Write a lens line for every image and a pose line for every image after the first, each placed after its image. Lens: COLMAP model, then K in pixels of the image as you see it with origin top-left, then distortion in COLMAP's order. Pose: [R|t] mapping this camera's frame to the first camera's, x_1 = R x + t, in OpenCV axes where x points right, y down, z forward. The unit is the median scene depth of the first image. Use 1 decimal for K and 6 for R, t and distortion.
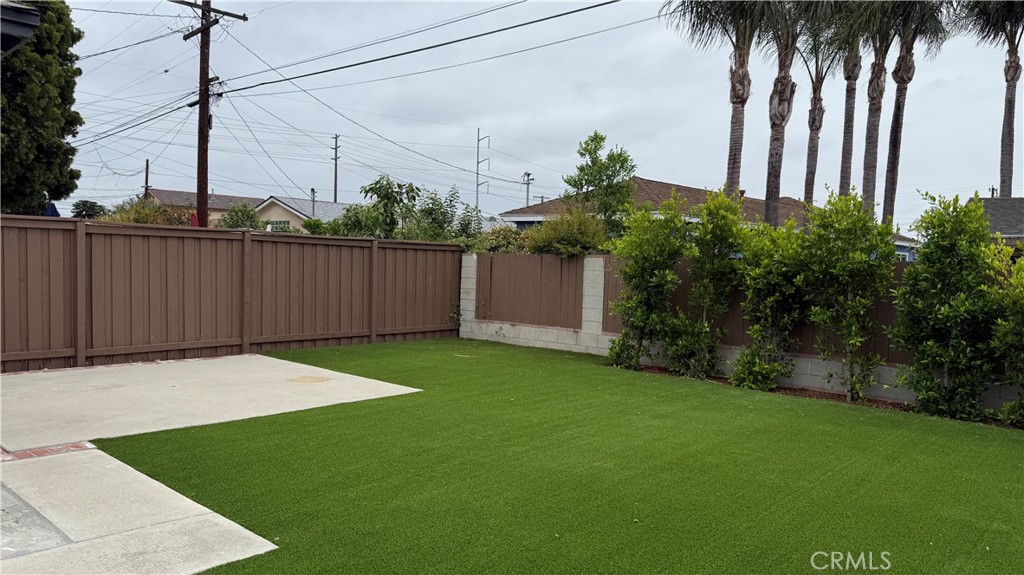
lens RADIAL K [[708.2, 0, 513.6], [0, 708.2, 291.8], [0, 0, 1]] dist [0.102372, -0.147220]
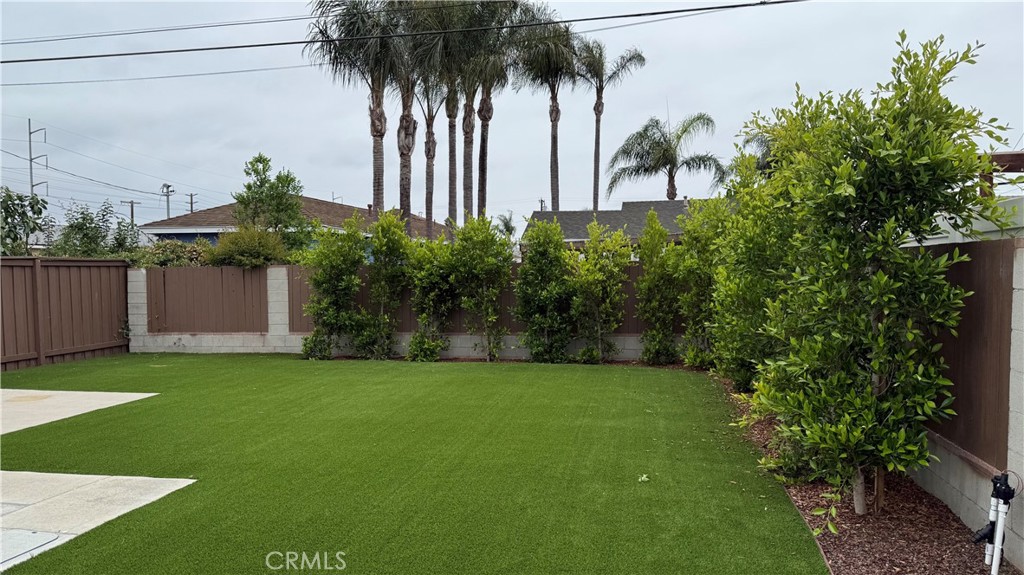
lens RADIAL K [[708.2, 0, 513.6], [0, 708.2, 291.8], [0, 0, 1]] dist [0.102372, -0.147220]
pose [[0.852840, -0.056833, 0.519070, -0.145273], [0.060903, 0.998101, 0.009218, 0.002423], [-0.518608, 0.023751, 0.854682, -0.156336]]
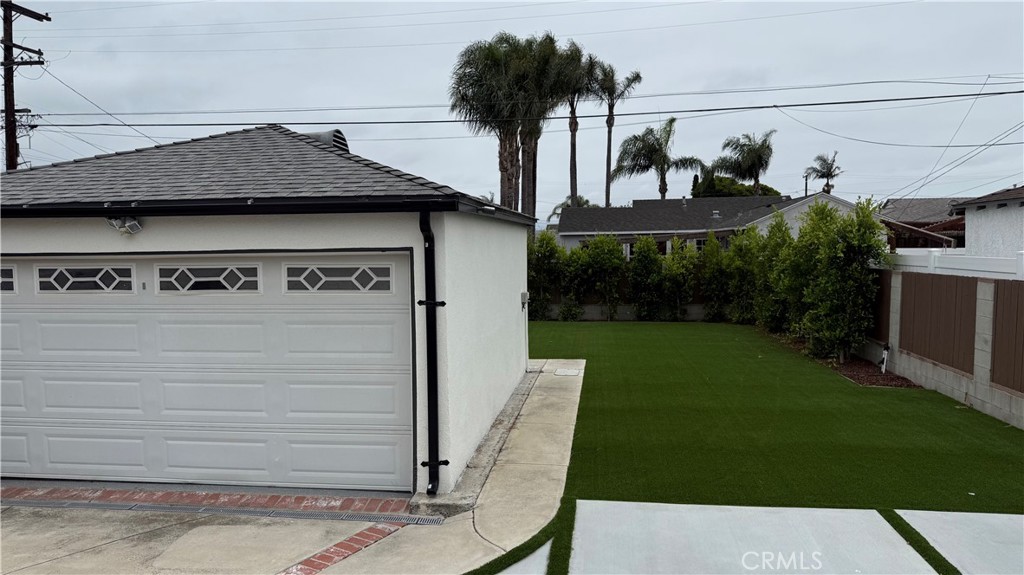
lens RADIAL K [[708.2, 0, 513.6], [0, 708.2, 291.8], [0, 0, 1]] dist [0.102372, -0.147220]
pose [[0.818821, -0.080524, 0.568373, -0.760693], [0.064308, 0.996747, 0.048570, -0.054142], [-0.570435, -0.003219, 0.821336, -0.502688]]
